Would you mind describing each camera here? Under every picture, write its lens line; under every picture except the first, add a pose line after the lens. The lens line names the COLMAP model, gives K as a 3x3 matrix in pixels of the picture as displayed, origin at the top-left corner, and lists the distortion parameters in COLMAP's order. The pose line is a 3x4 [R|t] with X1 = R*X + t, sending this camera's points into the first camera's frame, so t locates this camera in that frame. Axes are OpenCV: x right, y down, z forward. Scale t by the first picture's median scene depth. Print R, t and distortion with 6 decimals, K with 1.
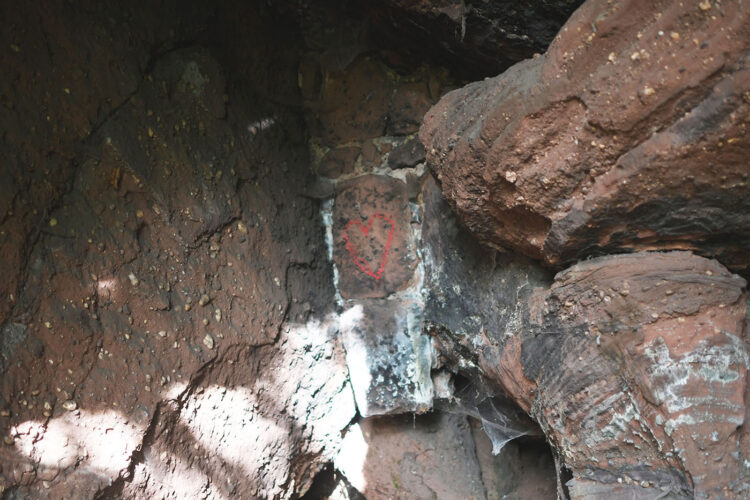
lens RADIAL K [[1119.3, 0, 375.3], [0, 1119.3, 248.6], [0, 0, 1]] dist [-0.154523, 0.000000]
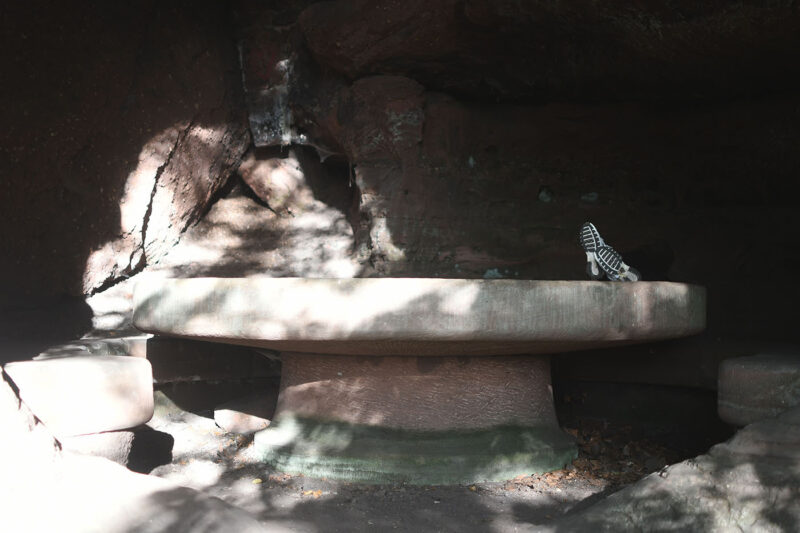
lens RADIAL K [[1194.0, 0, 398.8], [0, 1194.0, 266.5], [0, 0, 1]] dist [-0.154523, 0.000000]
pose [[0.976761, 0.008751, 0.214153, -0.292715], [-0.048353, 0.982405, 0.180393, -0.053470], [-0.208806, -0.186556, 0.959998, -1.587003]]
